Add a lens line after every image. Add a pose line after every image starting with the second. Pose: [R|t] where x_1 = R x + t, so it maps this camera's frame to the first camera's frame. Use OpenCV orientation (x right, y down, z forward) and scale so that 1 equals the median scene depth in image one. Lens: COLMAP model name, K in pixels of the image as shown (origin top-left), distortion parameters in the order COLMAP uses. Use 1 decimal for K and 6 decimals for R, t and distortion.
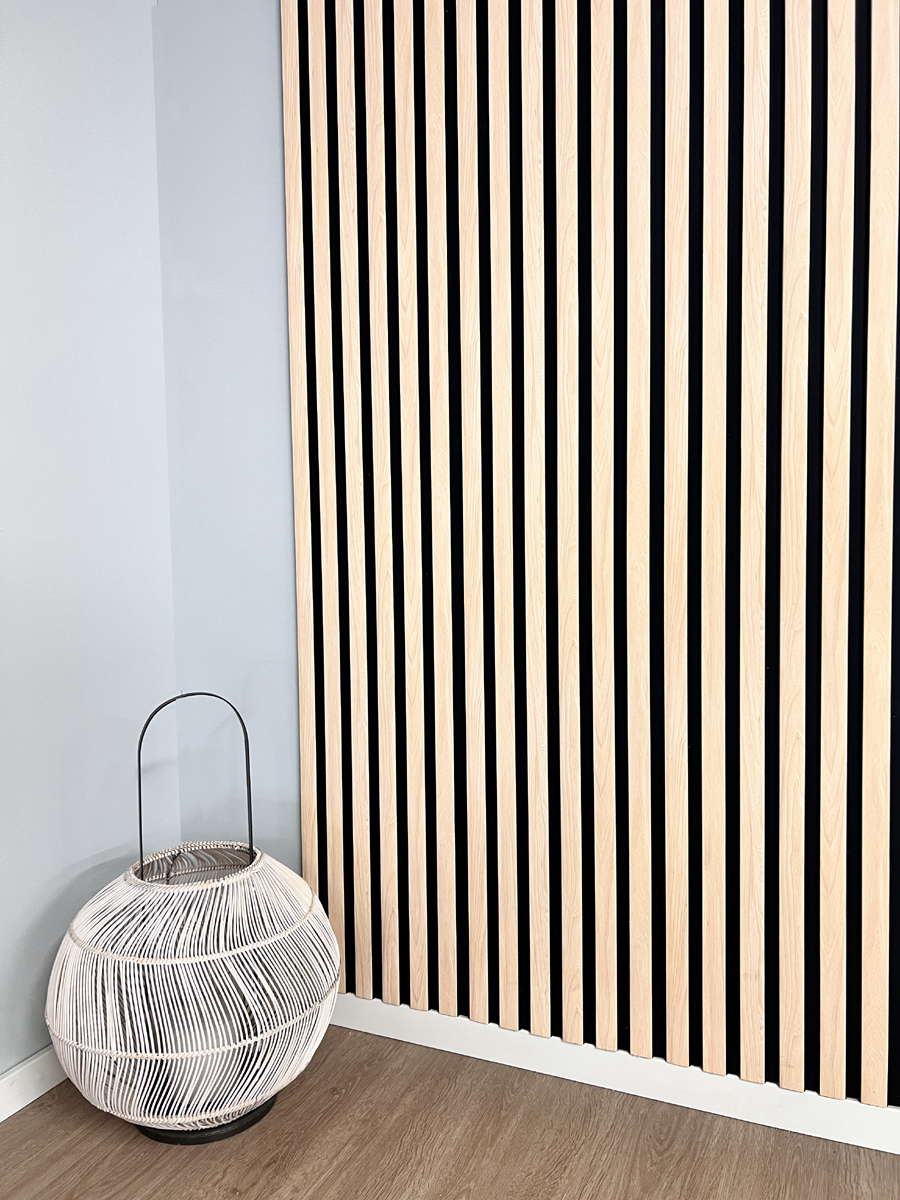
lens RADIAL K [[906.5, 0, 452.4], [0, 906.5, 598.7], [0, 0, 1]] dist [0.029530, -0.035963]
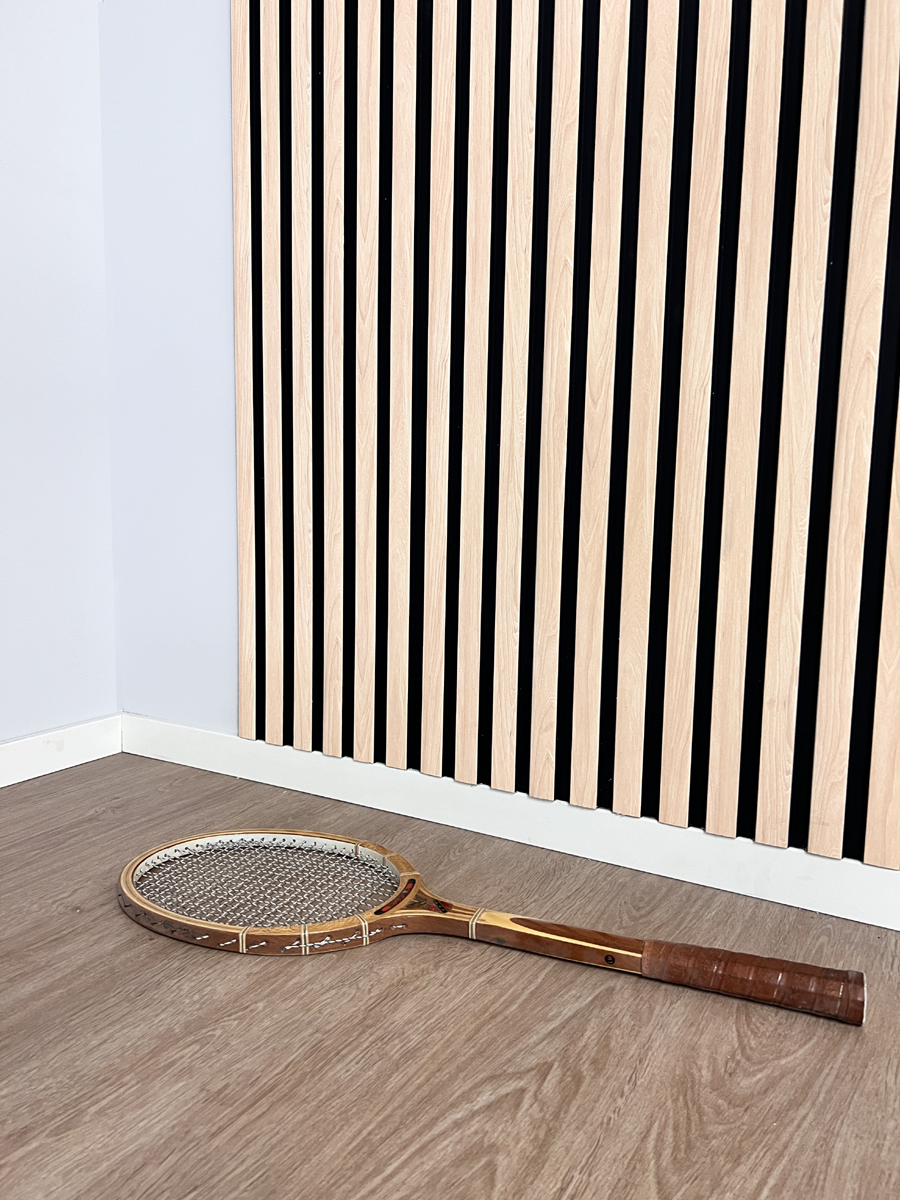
lens RADIAL K [[906.5, 0, 445.9], [0, 906.5, 601.9], [0, 0, 1]] dist [0.029530, -0.035963]
pose [[0.993723, 0.046298, -0.101843, 0.132089], [-0.038437, 0.996225, 0.077839, 0.283318], [0.105062, -0.073436, 0.991751, 0.250896]]
